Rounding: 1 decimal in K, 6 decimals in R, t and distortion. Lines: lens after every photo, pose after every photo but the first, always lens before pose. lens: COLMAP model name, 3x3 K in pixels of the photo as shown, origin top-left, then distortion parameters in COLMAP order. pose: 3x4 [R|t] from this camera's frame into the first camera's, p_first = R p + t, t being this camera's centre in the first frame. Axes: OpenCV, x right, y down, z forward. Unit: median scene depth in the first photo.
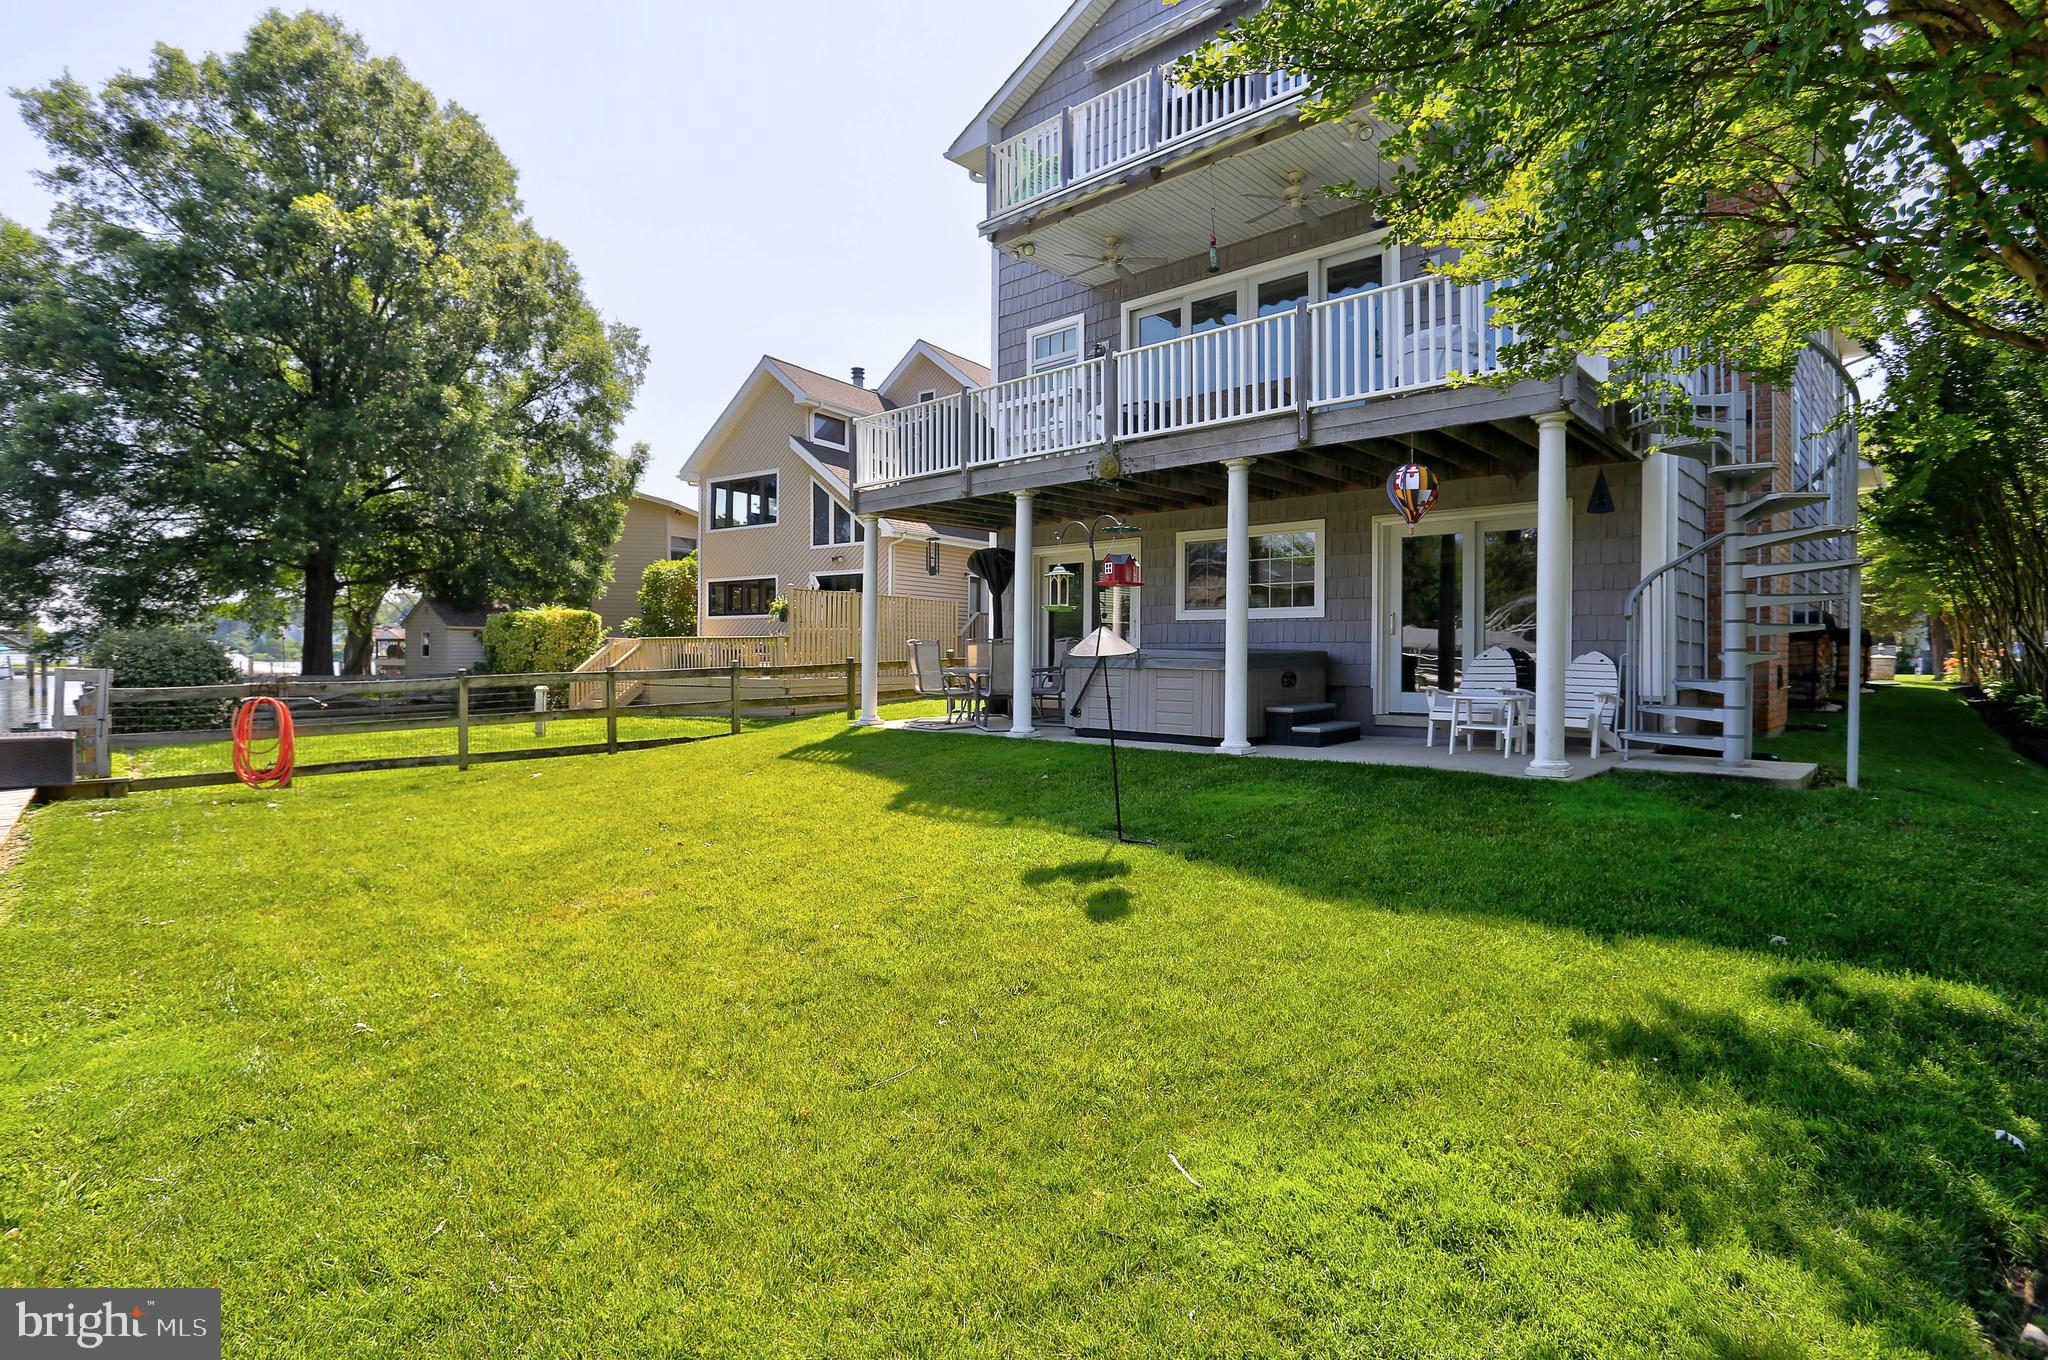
lens RADIAL K [[1000.4, 0, 1024.4], [0, 1000.4, 660.0], [0, 0, 1]] dist [-0.045062, 0.013936]
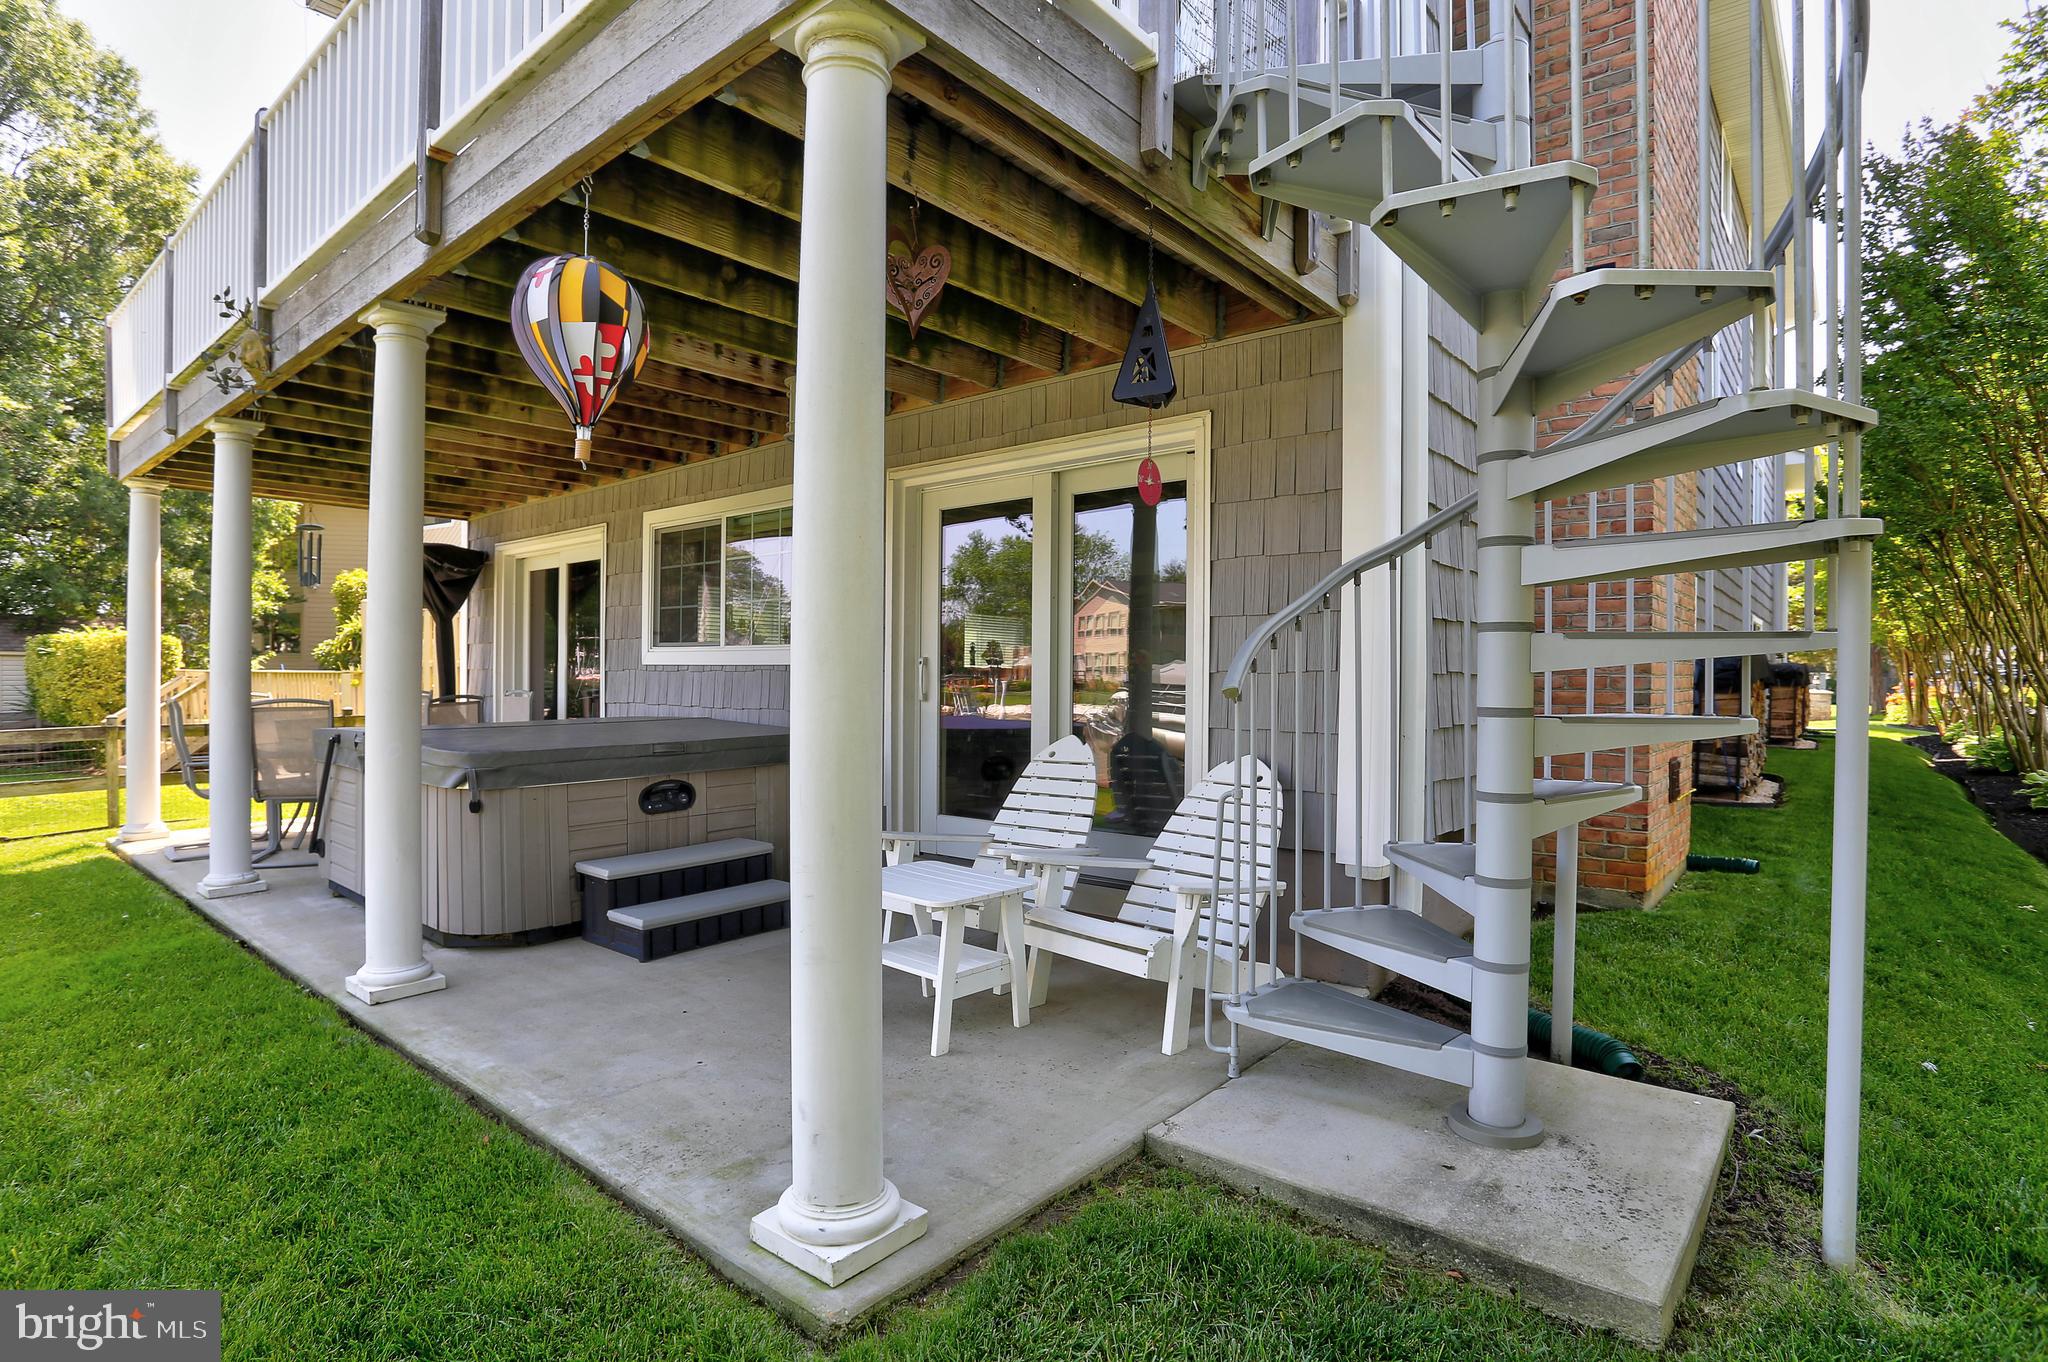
lens RADIAL K [[1000.4, 0, 1016.9], [0, 1000.4, 683.2], [0, 0, 1]] dist [-0.045062, 0.013936]
pose [[0.999059, 0.002798, 0.043293, 0.410697], [-0.002998, 0.999985, 0.004574, -0.038886], [-0.043279, -0.004700, 0.999052, 0.503597]]
